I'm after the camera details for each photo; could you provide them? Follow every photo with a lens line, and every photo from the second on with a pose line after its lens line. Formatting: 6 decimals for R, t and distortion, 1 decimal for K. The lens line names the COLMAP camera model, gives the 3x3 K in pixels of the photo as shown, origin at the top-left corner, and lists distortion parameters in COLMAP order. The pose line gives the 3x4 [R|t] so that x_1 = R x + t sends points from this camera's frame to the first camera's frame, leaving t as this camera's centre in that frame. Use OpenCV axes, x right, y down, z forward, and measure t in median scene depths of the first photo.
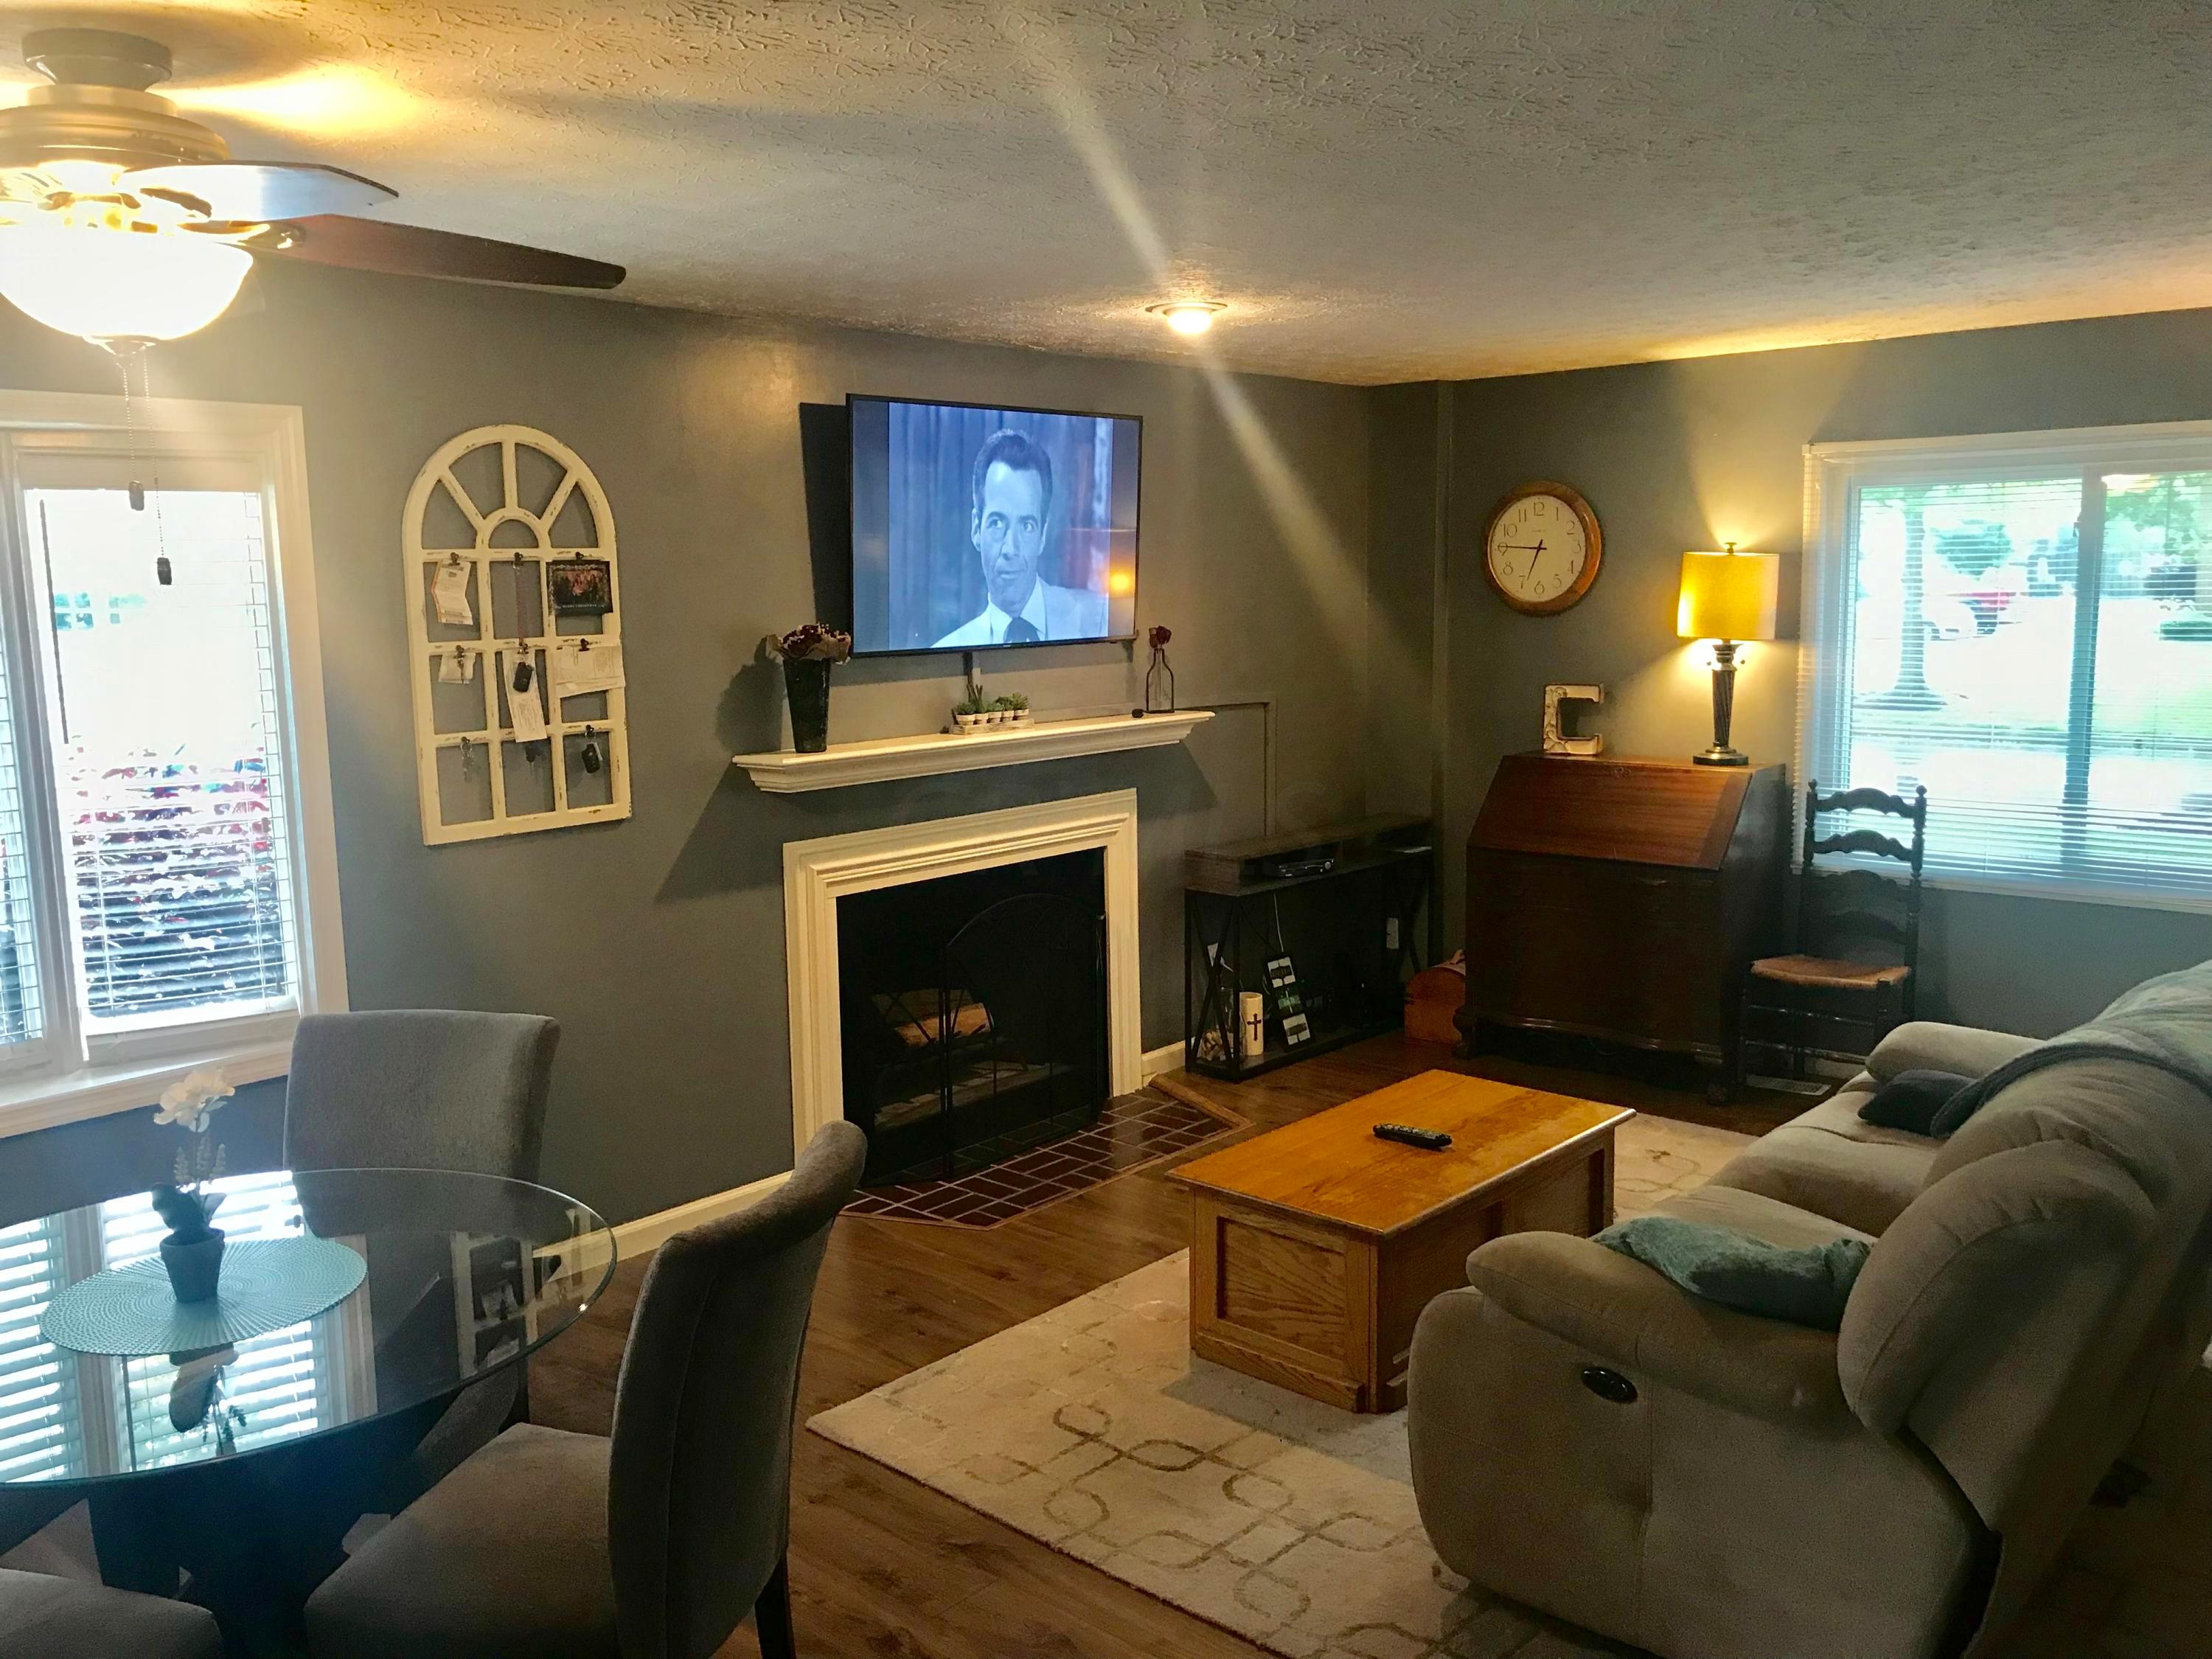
lens RADIAL K [[1811.2, 0, 1106.0], [0, 1811.2, 829.5], [0, 0, 1]] dist [0.011671, 0.002219]
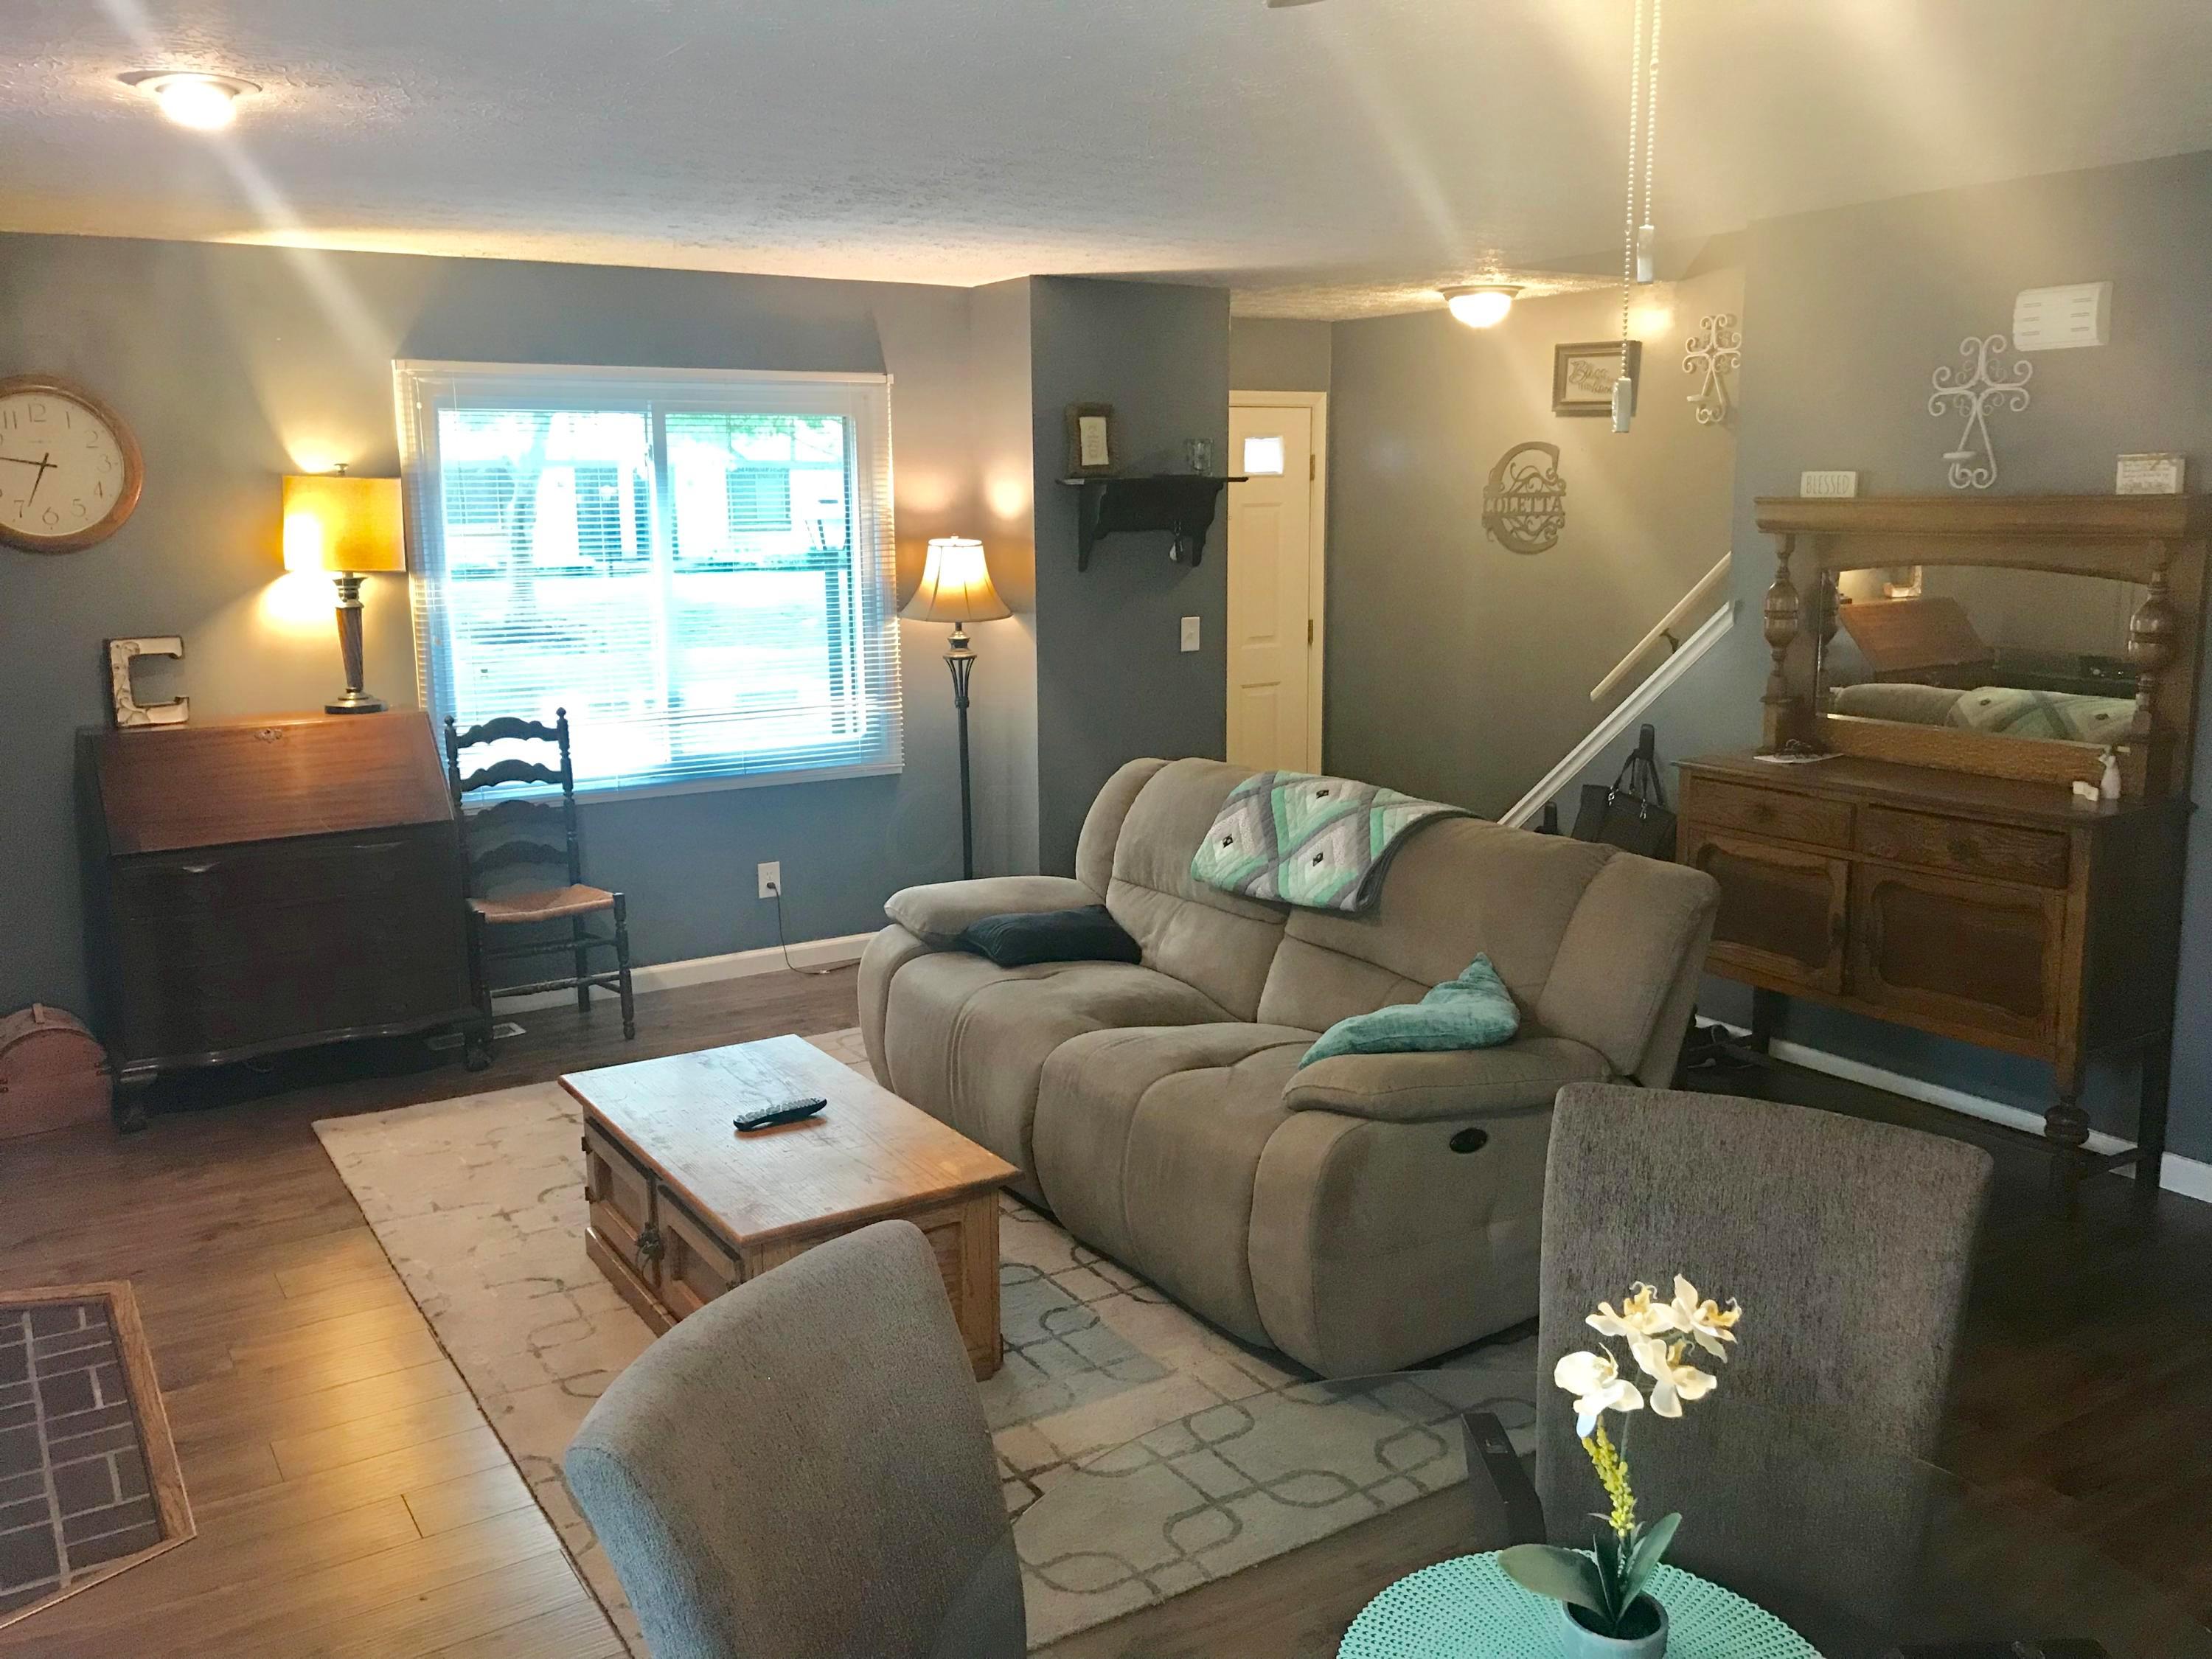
lens RADIAL K [[1811.2, 0, 1106.0], [0, 1811.2, 829.5], [0, 0, 1]] dist [0.011671, 0.002219]
pose [[0.291873, -0.162311, 0.942584, -0.416855], [0.144282, 0.981690, 0.124368, -0.037826], [-0.945512, 0.099698, 0.309948, 0.385495]]
